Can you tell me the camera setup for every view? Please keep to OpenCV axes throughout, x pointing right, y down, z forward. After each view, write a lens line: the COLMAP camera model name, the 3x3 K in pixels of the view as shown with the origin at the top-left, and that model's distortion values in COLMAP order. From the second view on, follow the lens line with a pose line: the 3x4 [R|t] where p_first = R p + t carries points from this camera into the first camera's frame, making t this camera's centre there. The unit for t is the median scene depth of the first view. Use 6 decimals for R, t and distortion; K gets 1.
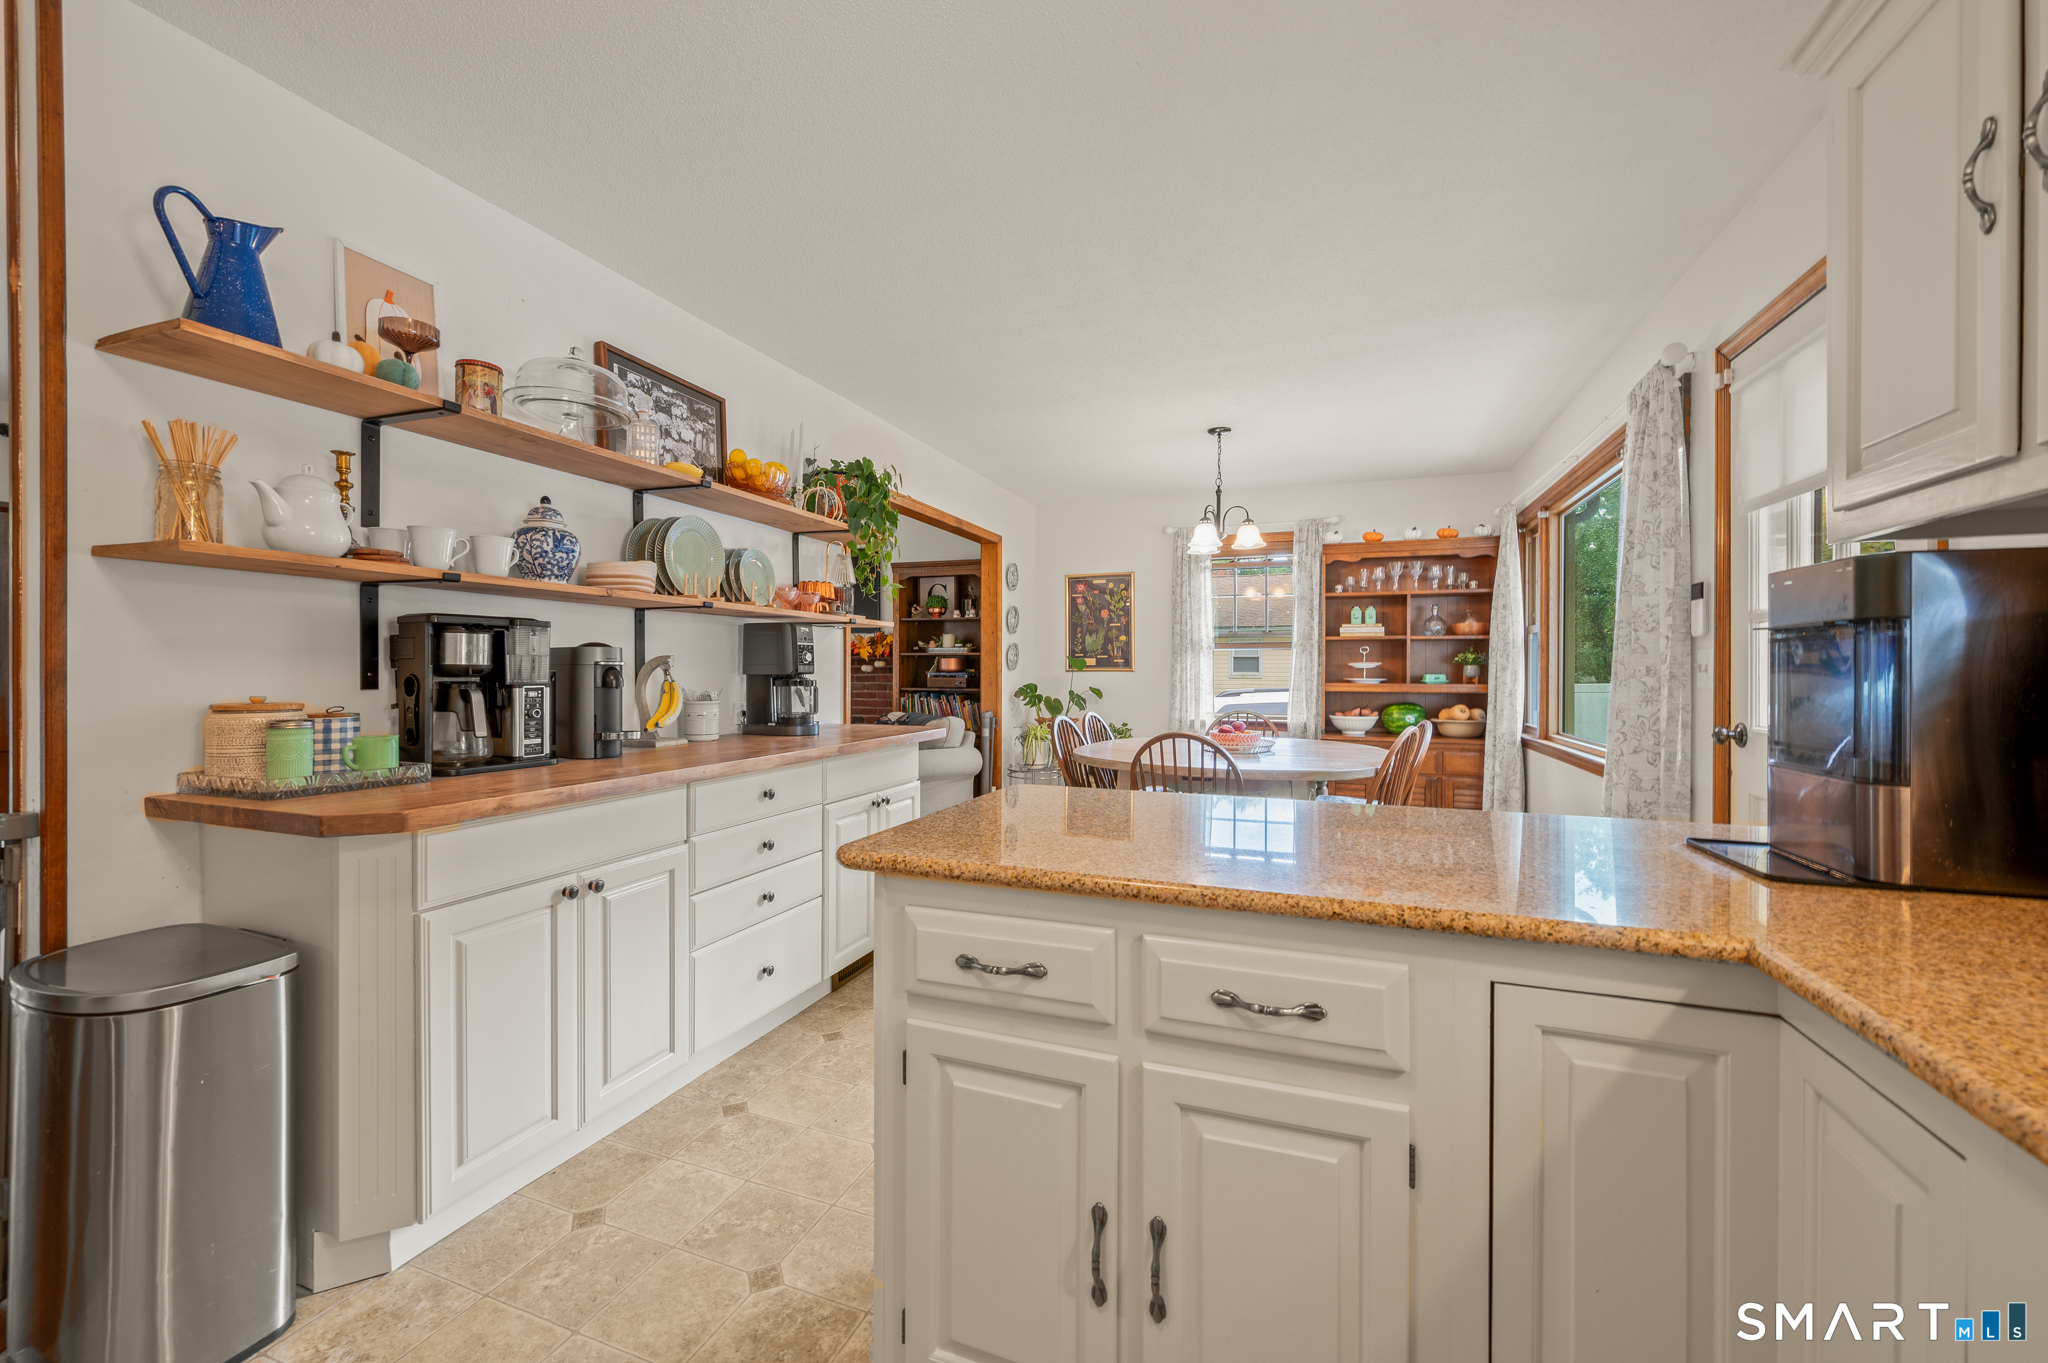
lens RADIAL K [[812.9, 0, 1031.4], [0, 812.9, 666.7], [0, 0, 1]] dist [-0.000208, -0.000251]
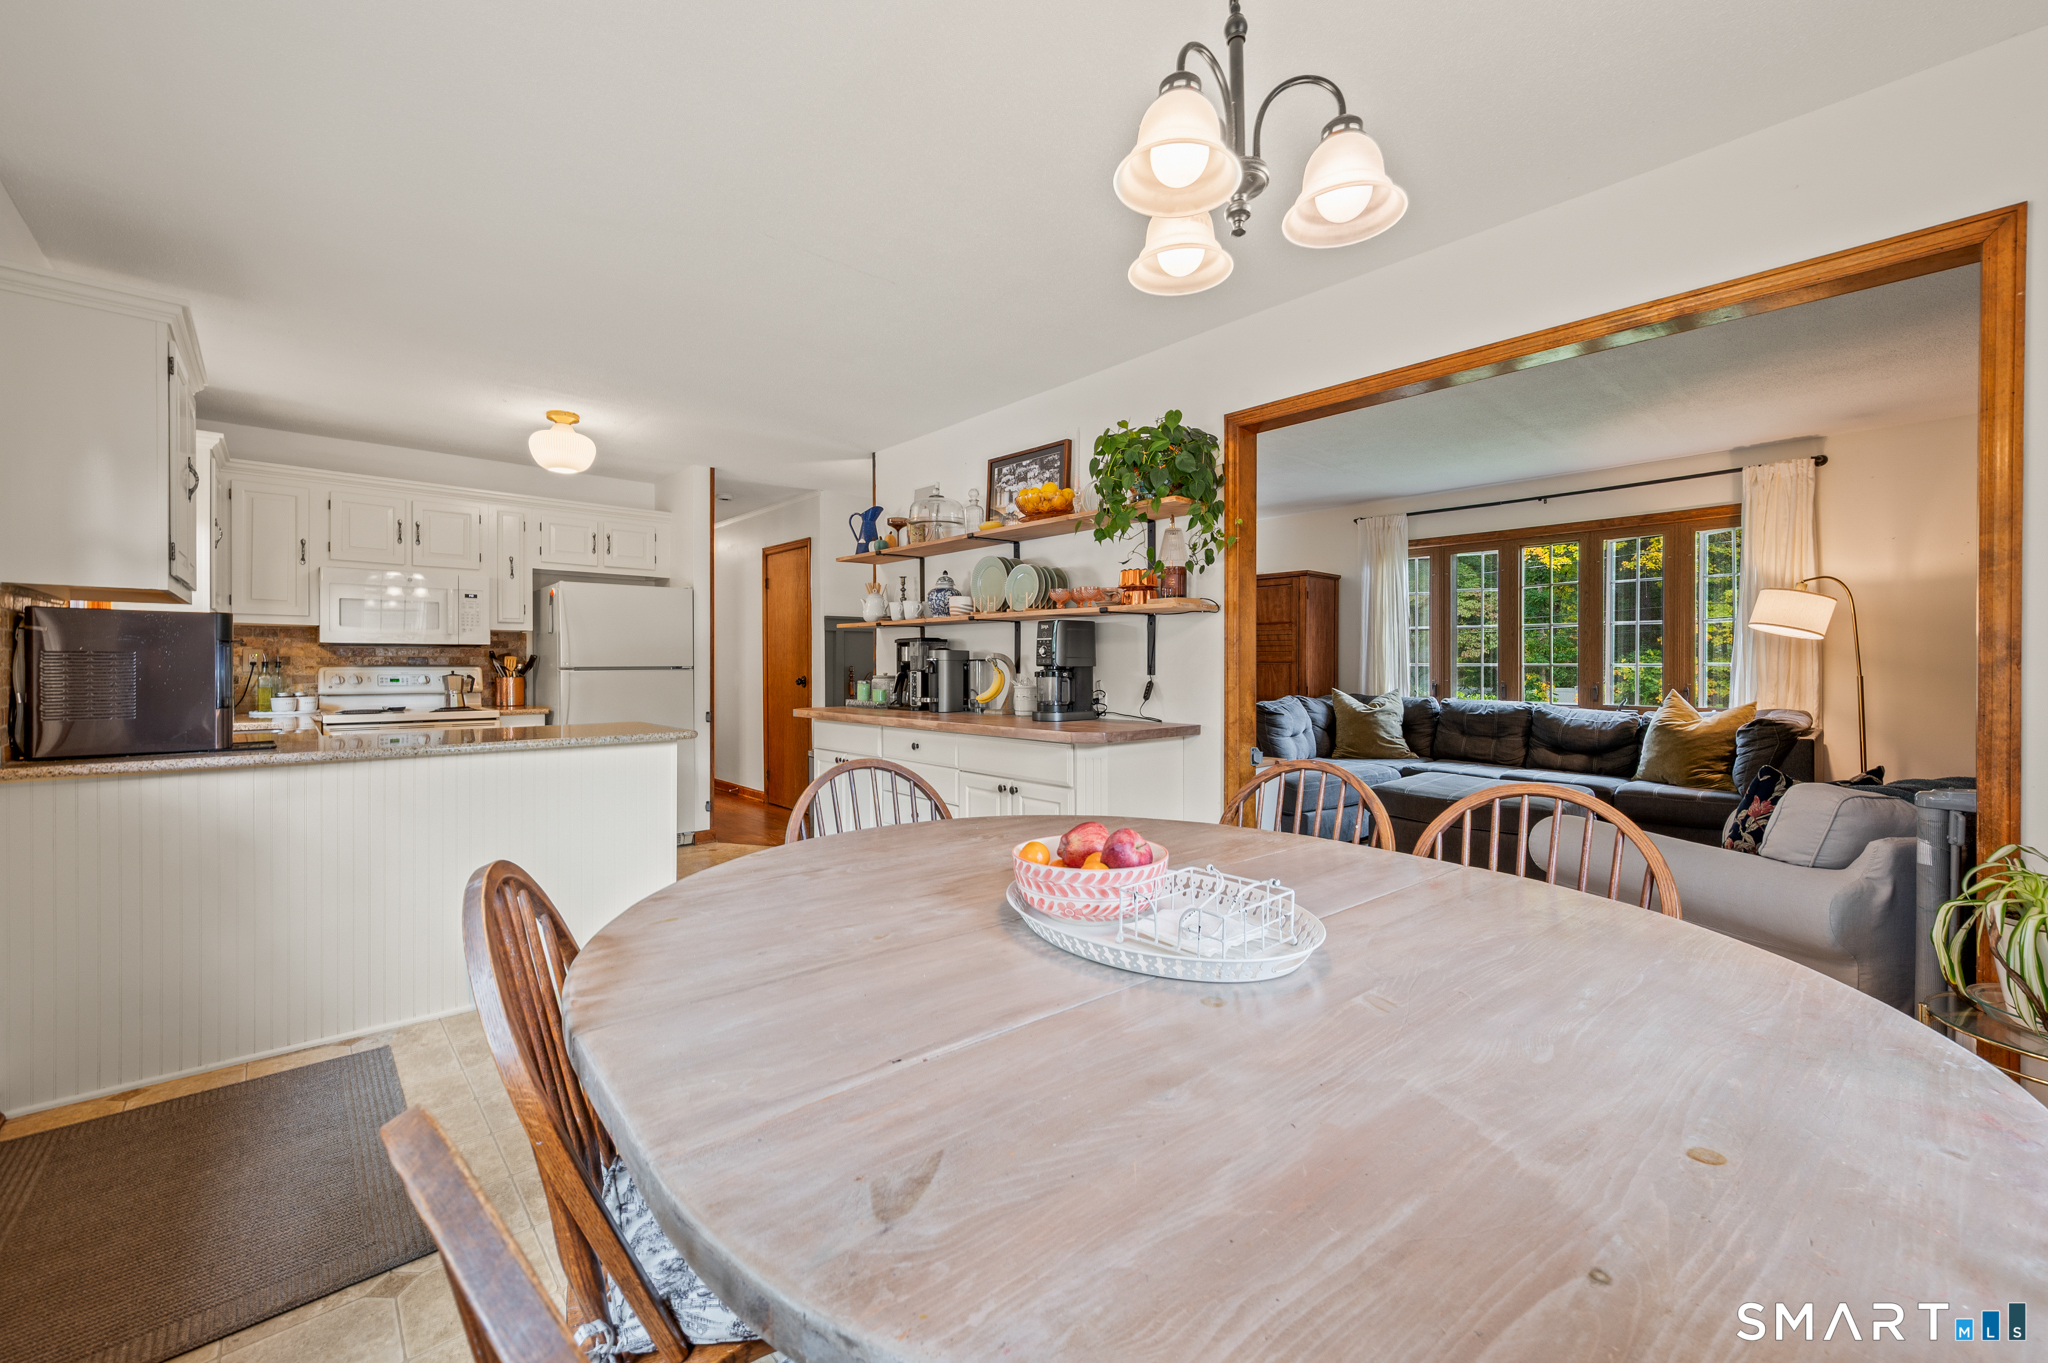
lens RADIAL K [[824.0, 0, 1033.2], [0, 824.0, 663.7], [0, 0, 1]] dist [-0.000398, 0.000375]
pose [[-0.461878, -0.000445, -0.886944, 0.439719], [0.006151, 0.999974, -0.003704, 0.006065], [0.886922, -0.007166, -0.461863, 0.907207]]
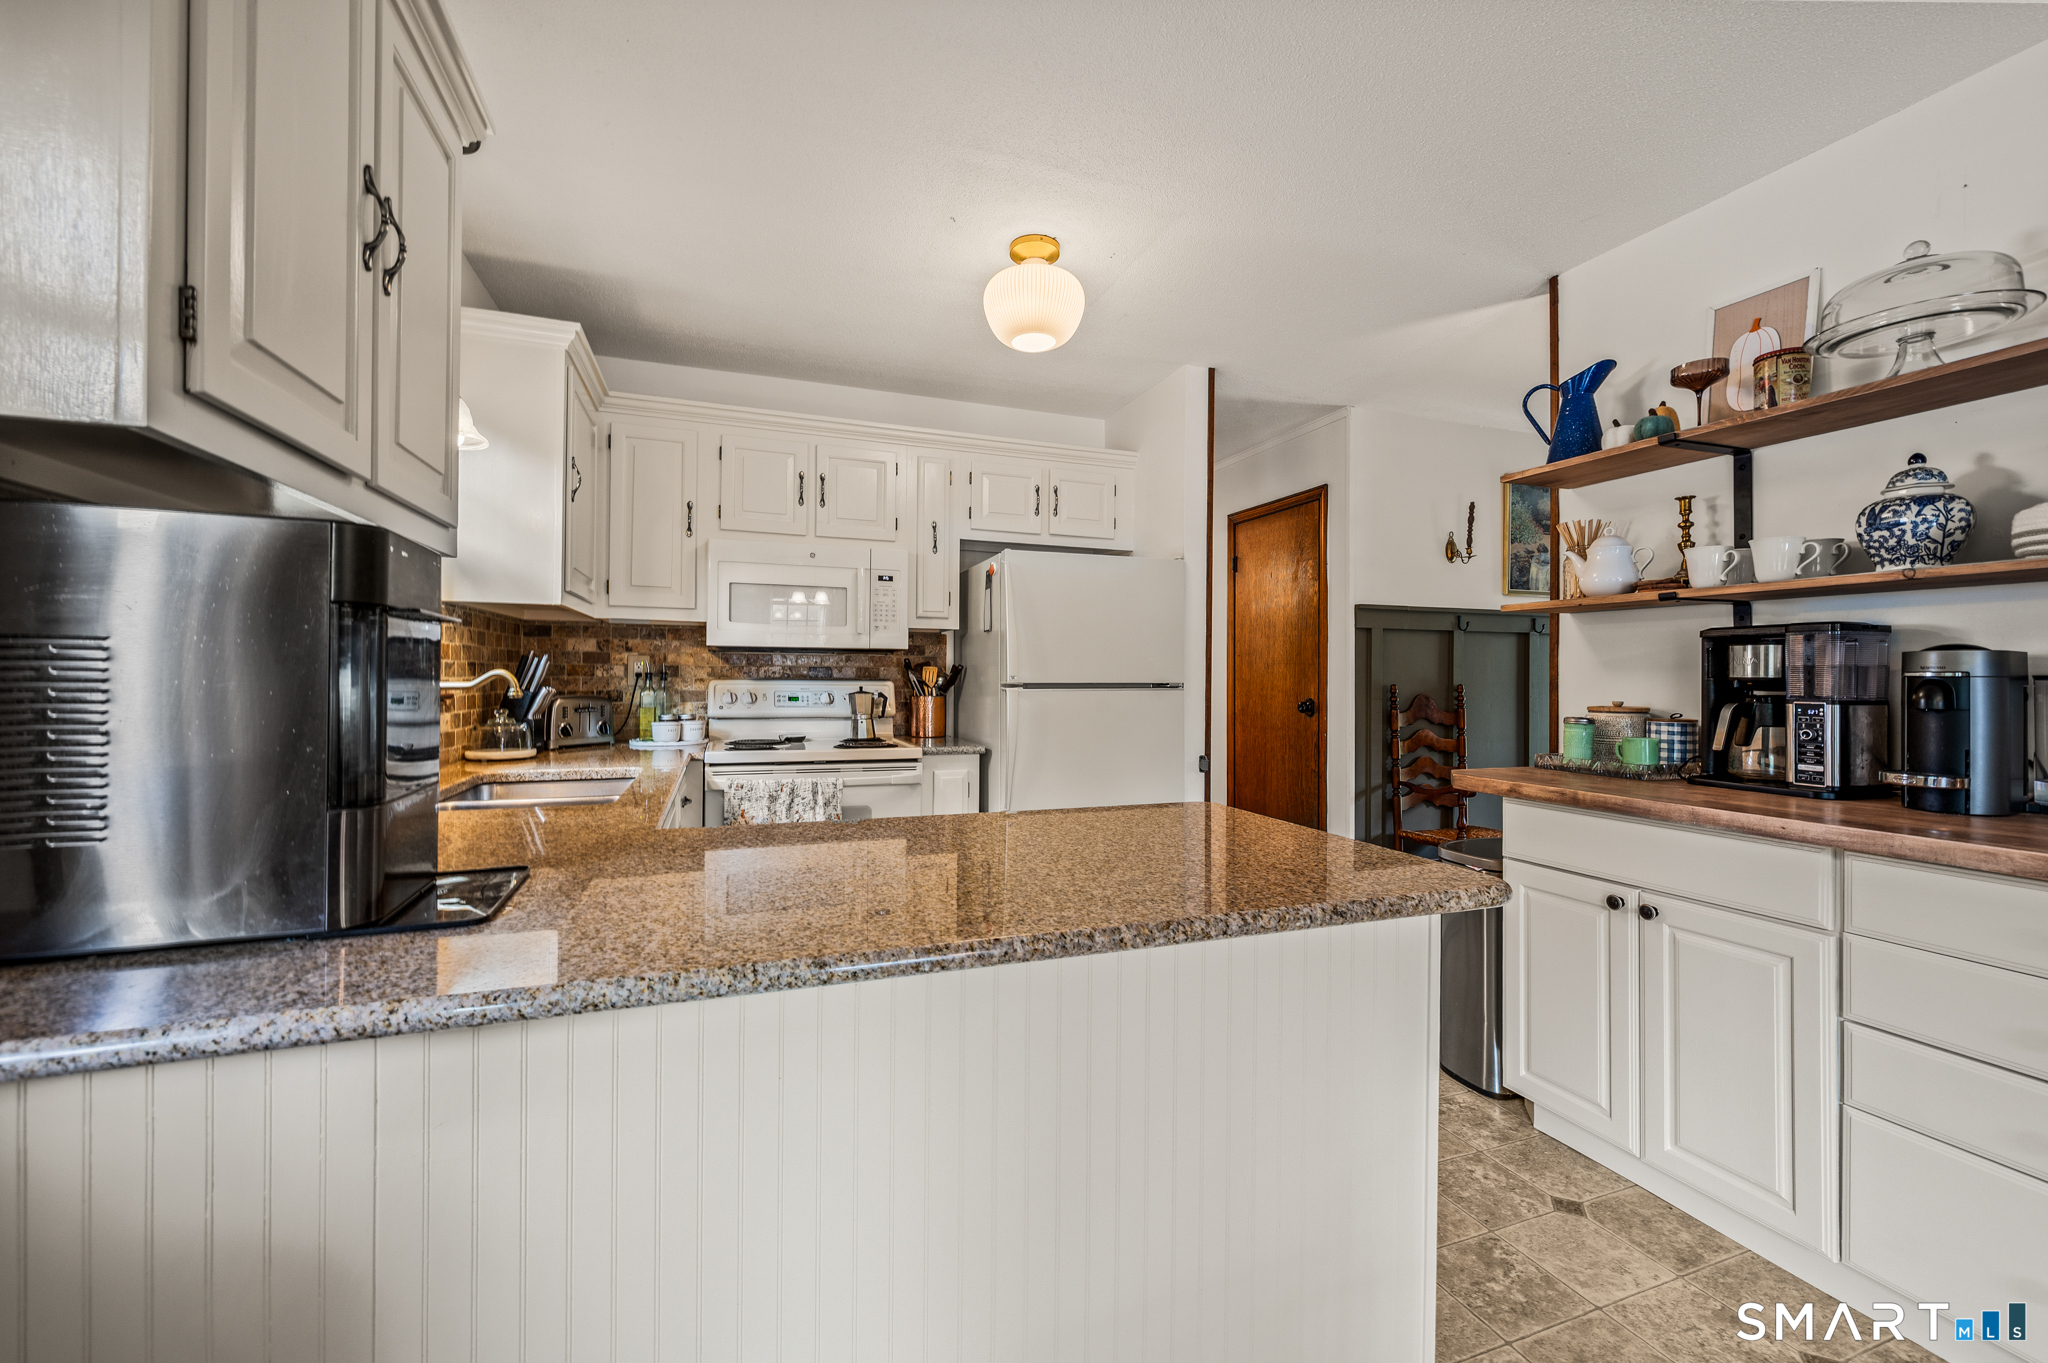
lens RADIAL K [[812.9, 0, 1031.4], [0, 812.9, 666.7], [0, 0, 1]] dist [-0.000208, -0.000251]
pose [[-0.759559, -0.014626, -0.650273, 0.229956], [-0.003510, 0.999825, -0.018388, 0.002193], [0.650428, -0.011684, -0.759478, 0.464340]]
